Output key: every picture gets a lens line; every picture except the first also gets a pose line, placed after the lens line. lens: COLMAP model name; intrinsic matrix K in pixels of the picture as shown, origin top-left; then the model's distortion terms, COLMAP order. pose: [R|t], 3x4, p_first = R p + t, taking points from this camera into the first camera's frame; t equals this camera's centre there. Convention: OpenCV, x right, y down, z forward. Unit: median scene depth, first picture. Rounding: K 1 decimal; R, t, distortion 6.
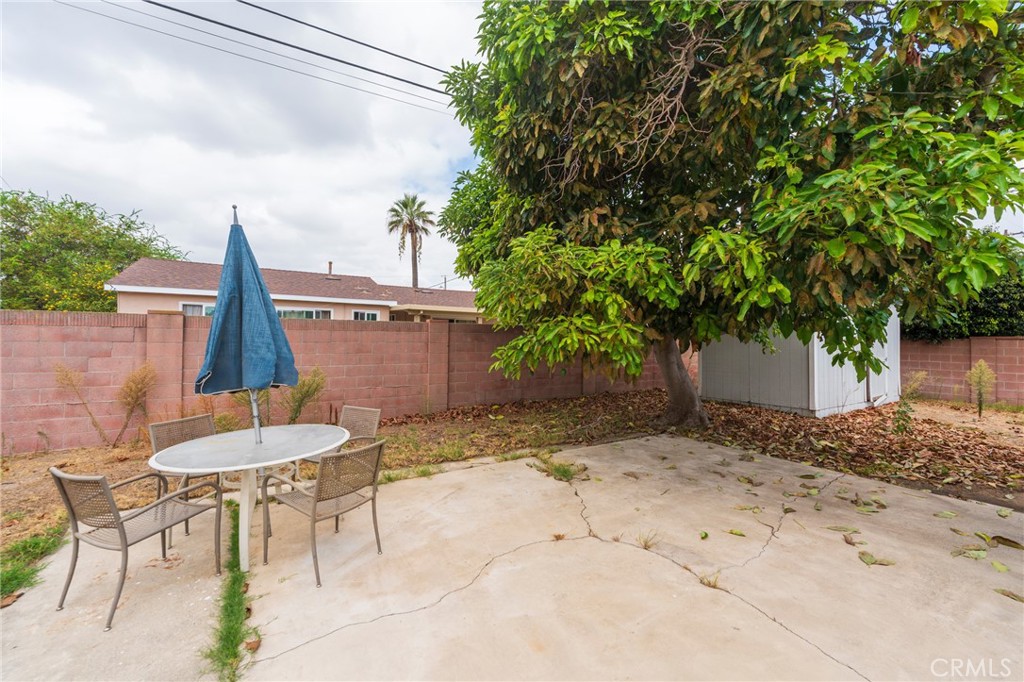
lens RADIAL K [[417.0, 0, 512.3], [0, 417.0, 339.5], [0, 0, 1]] dist [-0.002331, 0.000396]
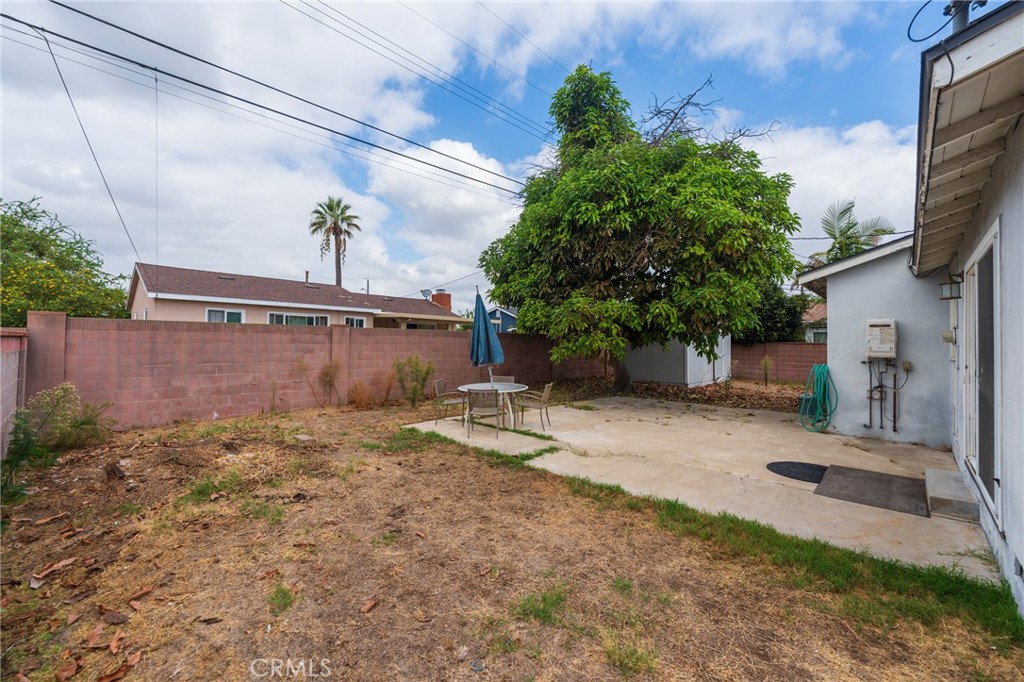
lens RADIAL K [[417.0, 0, 512.0], [0, 417.0, 341.1], [0, 0, 1]] dist [-0.002331, 0.000396]
pose [[0.969846, 0.006345, 0.243637, -0.587578], [-0.006459, 0.999979, -0.000330, -0.008475], [-0.243634, -0.001254, 0.969866, -0.731293]]
